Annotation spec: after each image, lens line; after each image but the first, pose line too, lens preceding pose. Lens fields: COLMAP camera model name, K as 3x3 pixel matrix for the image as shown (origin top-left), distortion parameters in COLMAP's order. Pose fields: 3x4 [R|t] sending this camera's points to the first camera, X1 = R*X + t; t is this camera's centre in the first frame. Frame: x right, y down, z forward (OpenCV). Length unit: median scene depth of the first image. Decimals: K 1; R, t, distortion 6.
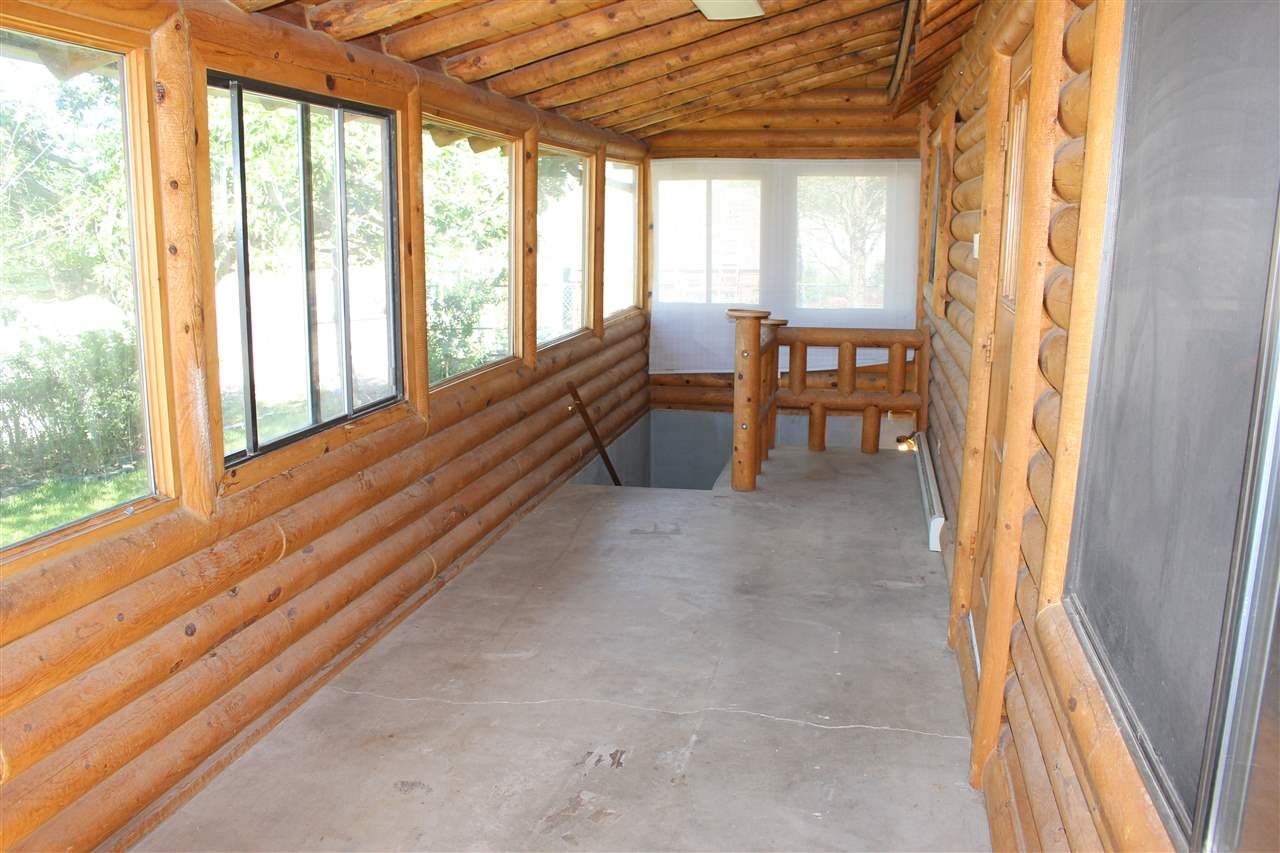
lens RADIAL K [[1074.3, 0, 640.0], [0, 1074.3, 426.5], [0, 0, 1]] dist [-0.033711, 0.002610]
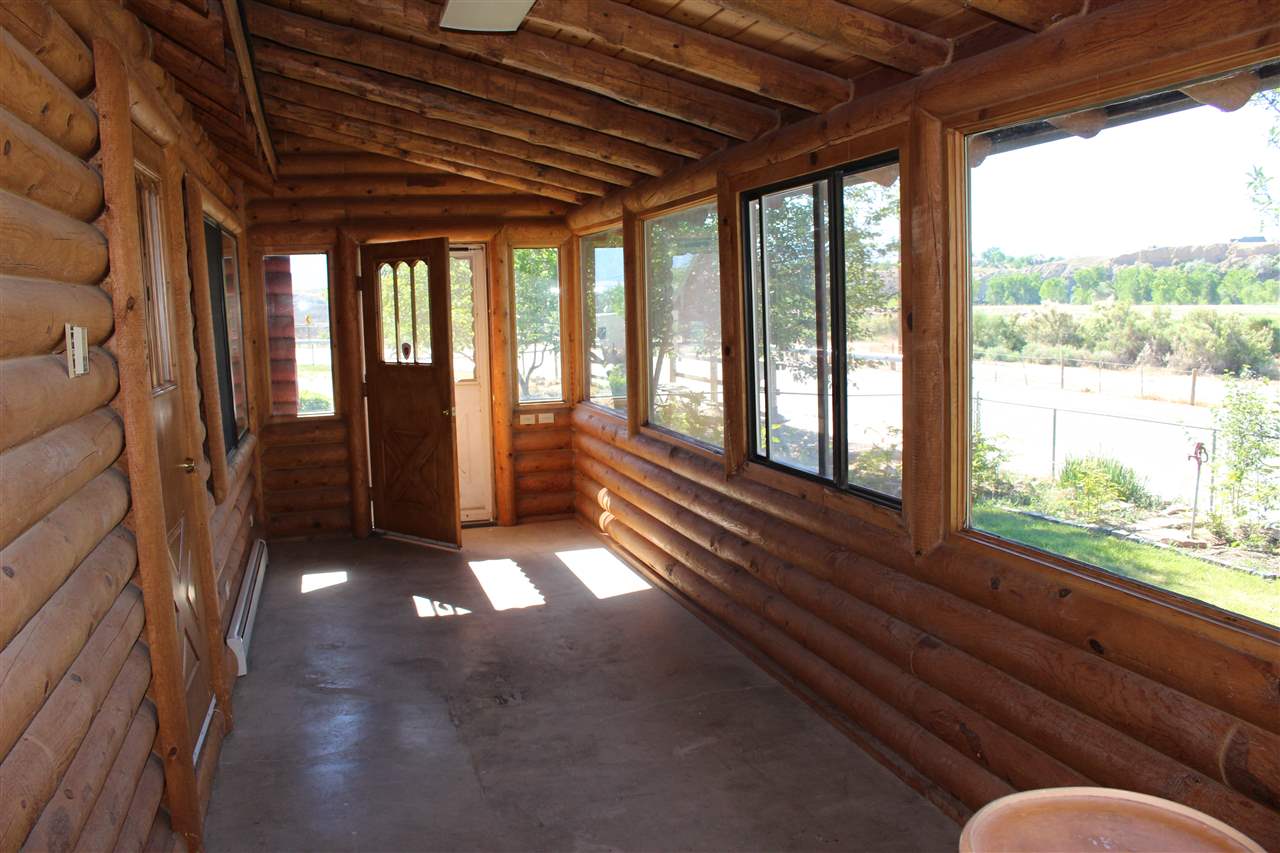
lens RADIAL K [[1074.3, 0, 640.0], [0, 1074.3, 426.5], [0, 0, 1]] dist [-0.033711, 0.002610]
pose [[-0.874489, 0.069792, -0.479997, 0.360366], [-0.070936, 0.960552, 0.268901, -0.313411], [0.479829, 0.269200, -0.835042, 1.708294]]
